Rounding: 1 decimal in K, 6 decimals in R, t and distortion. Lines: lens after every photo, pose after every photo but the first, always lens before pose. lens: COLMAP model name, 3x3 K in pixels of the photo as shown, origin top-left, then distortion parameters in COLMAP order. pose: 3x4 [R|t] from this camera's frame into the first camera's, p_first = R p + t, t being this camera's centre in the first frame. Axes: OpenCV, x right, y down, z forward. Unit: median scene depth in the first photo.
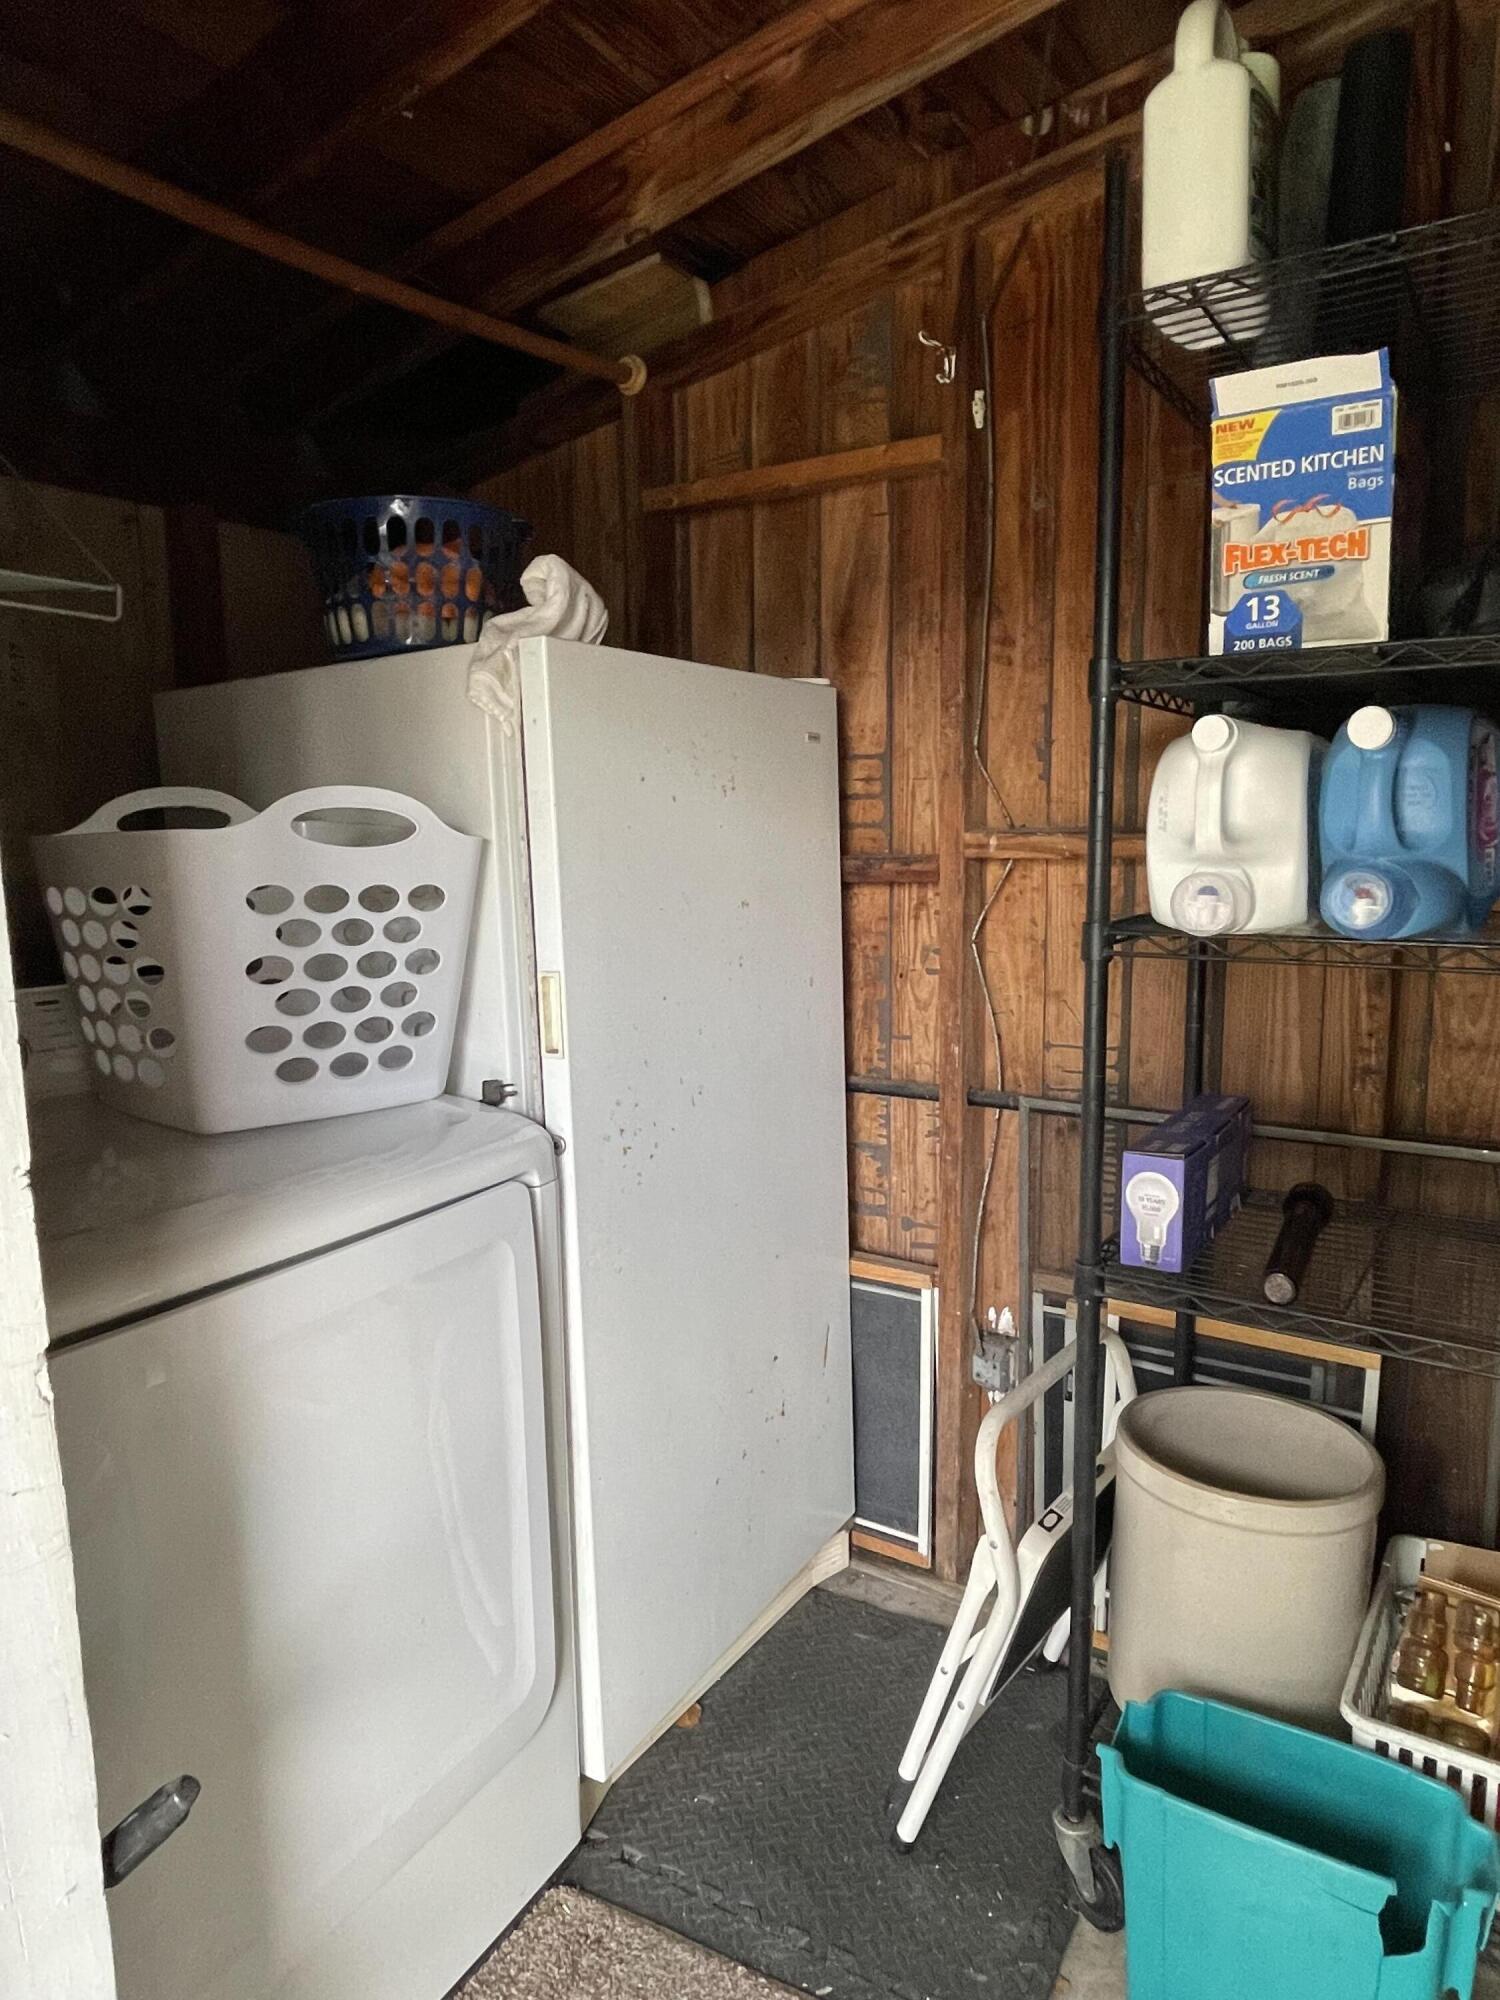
lens RADIAL K [[1231.4, 0, 782.1], [0, 1231.4, 997.4], [0, 0, 1]] dist [-0.055245, 0.026111]
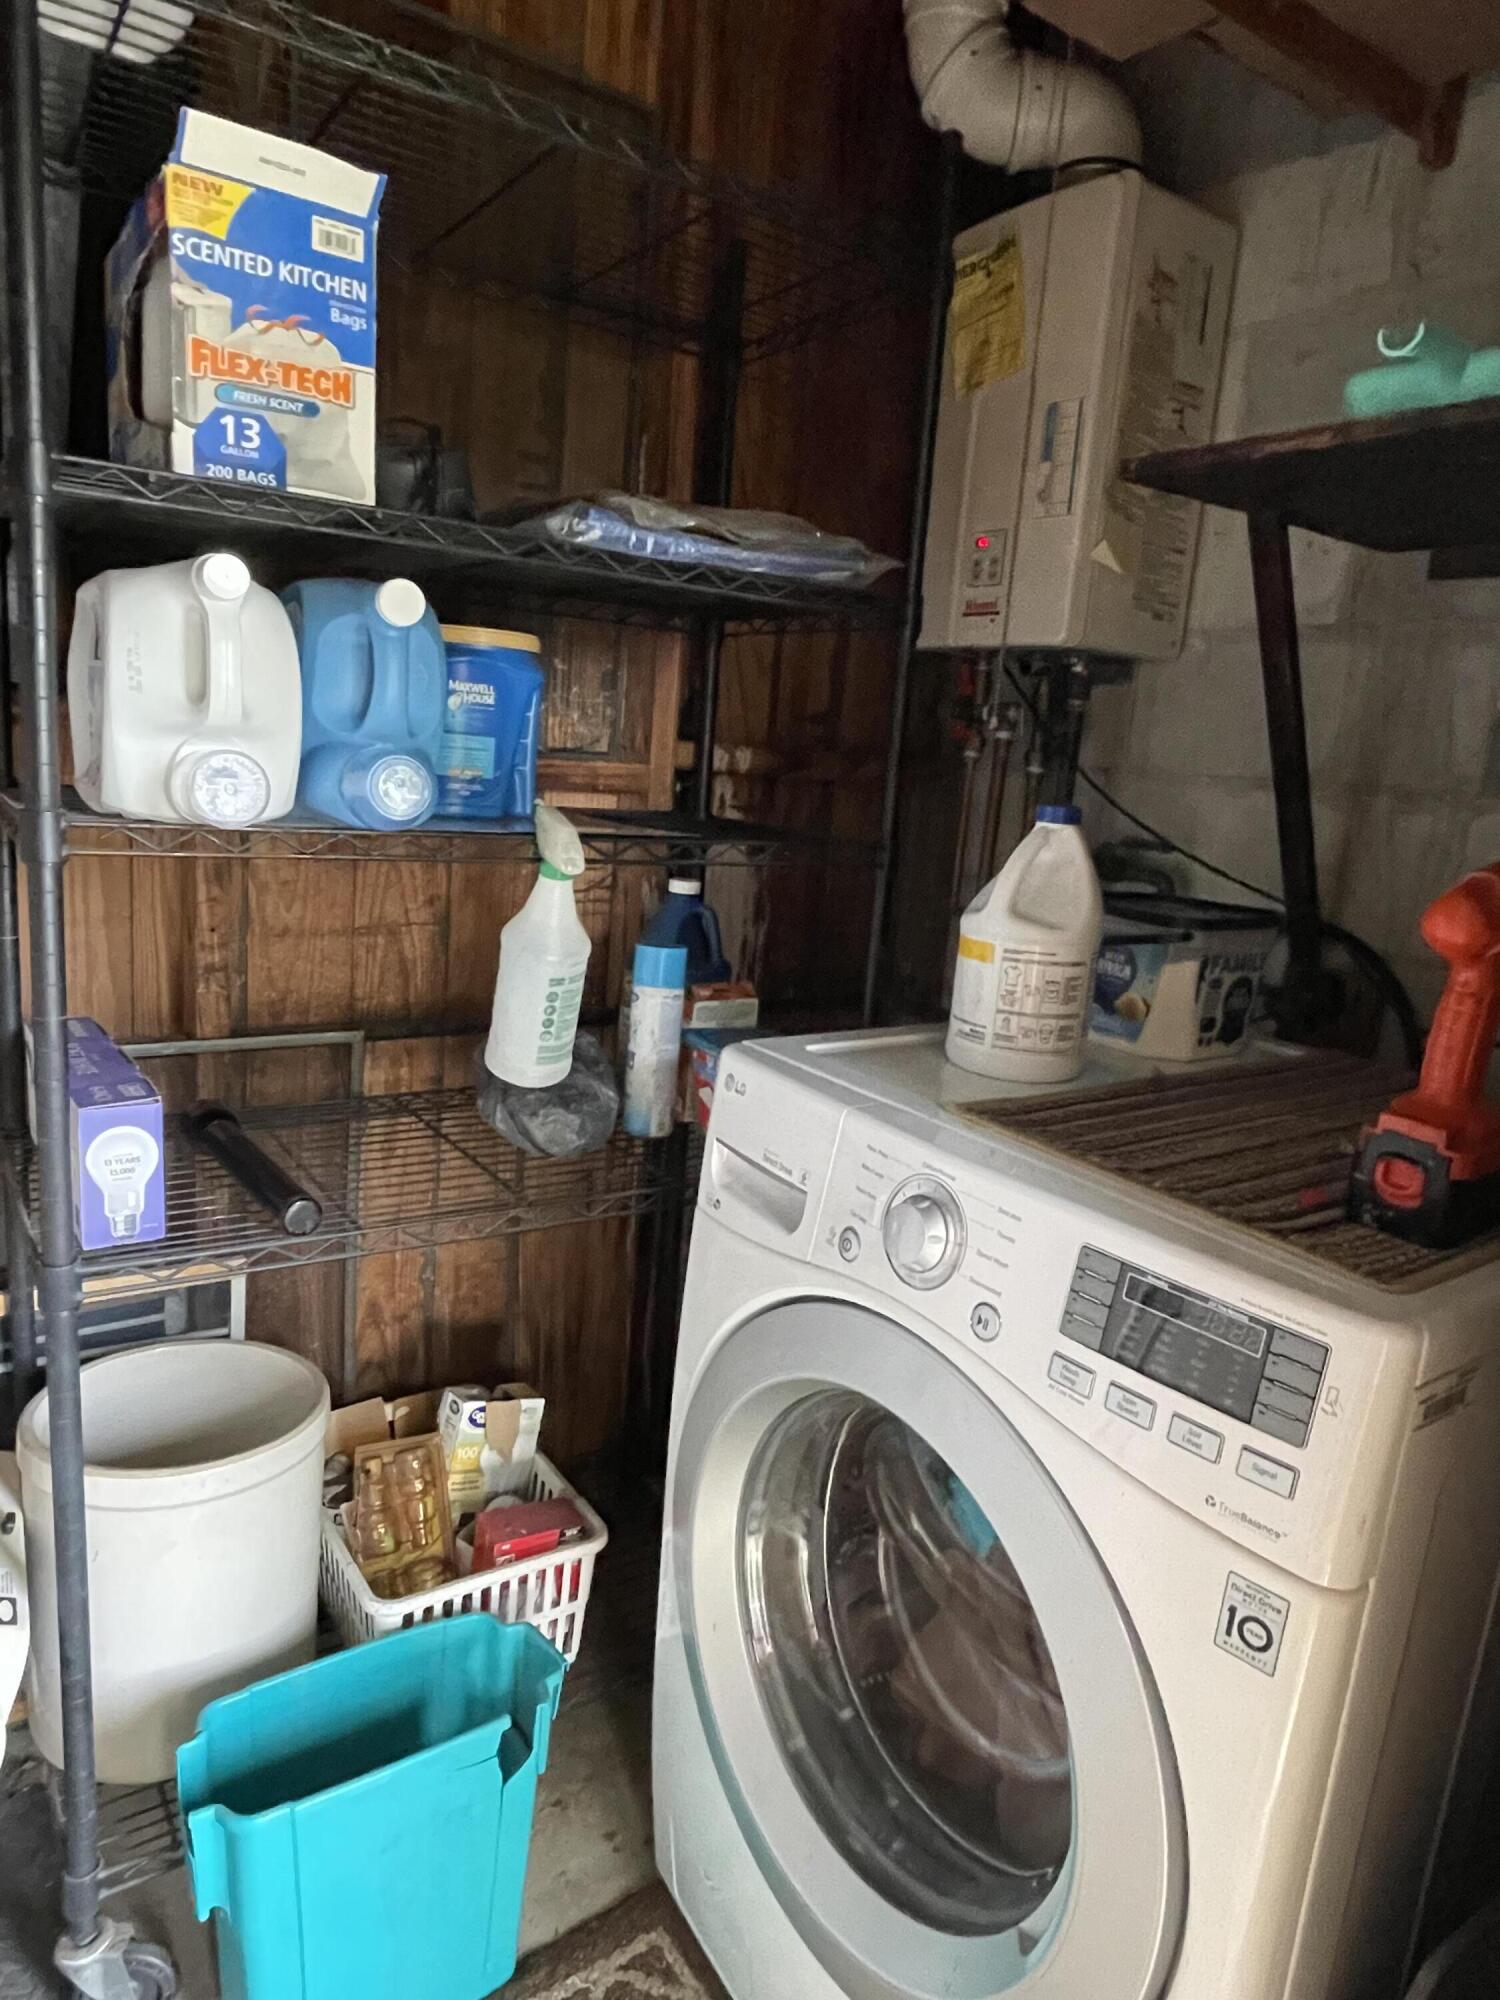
lens RADIAL K [[1231.4, 0, 782.1], [0, 1231.4, 997.4], [0, 0, 1]] dist [-0.055245, 0.026111]
pose [[0.382154, -0.136296, 0.913992, -0.273538], [0.040844, 0.990588, 0.130640, -0.029396], [-0.923195, -0.012593, 0.384125, 0.337000]]
